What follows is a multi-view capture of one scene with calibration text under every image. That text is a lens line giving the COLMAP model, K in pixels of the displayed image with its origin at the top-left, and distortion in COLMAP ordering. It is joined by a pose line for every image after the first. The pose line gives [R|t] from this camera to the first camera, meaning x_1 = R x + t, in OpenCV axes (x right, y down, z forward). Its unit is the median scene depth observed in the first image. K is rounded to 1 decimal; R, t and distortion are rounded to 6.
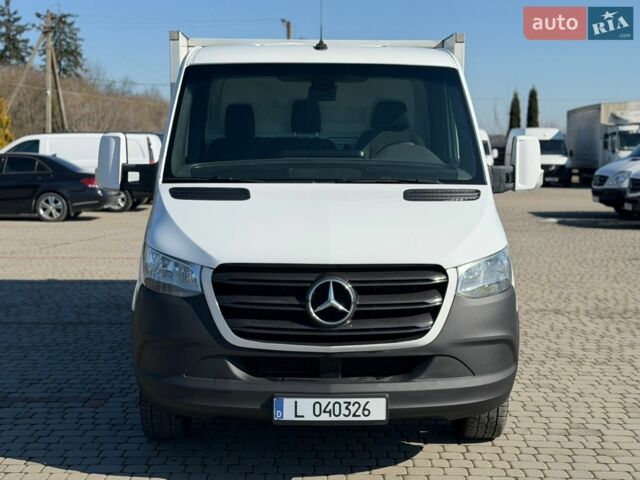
lens RADIAL K [[977.6, 0, 320.0], [0, 977.6, 240.4], [0, 0, 1]] dist [0.170285, 0.000000]
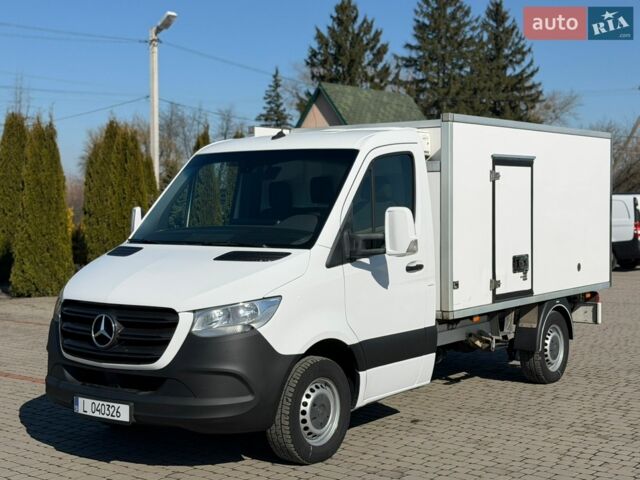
lens RADIAL K [[977.6, 0, 319.7], [0, 977.6, 239.2], [0, 0, 1]] dist [0.170285, 0.000000]
pose [[0.790432, 0.015816, -0.612345, 1.098267], [-0.052147, 0.997775, -0.041542, -0.023797], [0.610326, 0.064768, 0.789498, 0.076298]]
